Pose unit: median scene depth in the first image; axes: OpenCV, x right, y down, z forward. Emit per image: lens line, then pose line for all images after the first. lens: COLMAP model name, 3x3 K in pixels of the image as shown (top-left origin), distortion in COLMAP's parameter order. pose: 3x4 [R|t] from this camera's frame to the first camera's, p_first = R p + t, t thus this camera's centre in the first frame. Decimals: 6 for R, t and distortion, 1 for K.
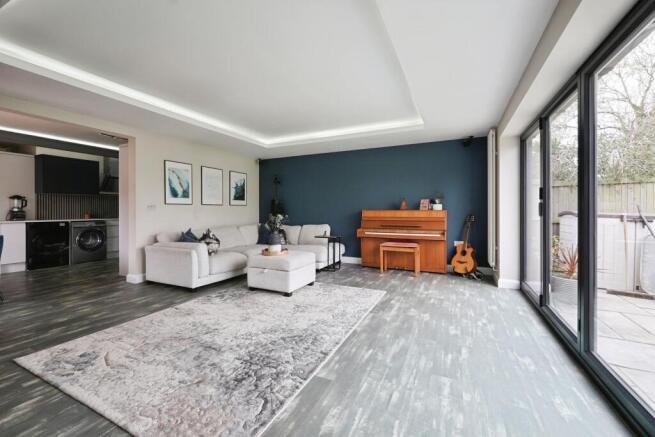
lens RADIAL K [[283.9, 0, 320.5], [0, 283.9, 214.2], [0, 0, 1]] dist [-0.011722, 0.004959]
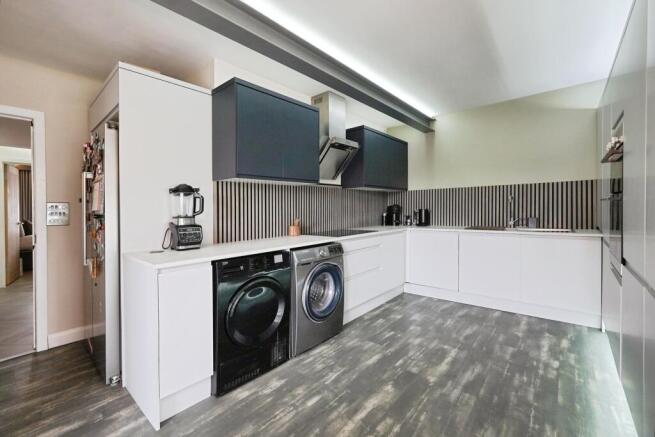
lens RADIAL K [[283.9, 0, 302.0], [0, 283.9, 198.6], [0, 0, 1]] dist [-0.011722, 0.004959]
pose [[0.946137, -0.039591, -0.321336, -0.889953], [0.027009, 0.998687, -0.043519, -0.028665], [0.322637, 0.032496, 0.945965, 0.762629]]
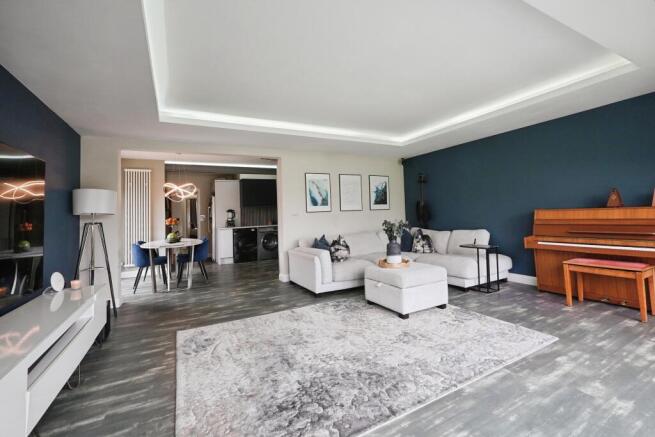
lens RADIAL K [[283.9, 0, 330.5], [0, 283.9, 204.3], [0, 0, 1]] dist [-0.011722, 0.004959]
pose [[0.797651, -0.050081, -0.601037, 0.219061], [0.031397, 0.998643, -0.041545, -0.019955], [0.602302, 0.014268, 0.798141, 0.175636]]
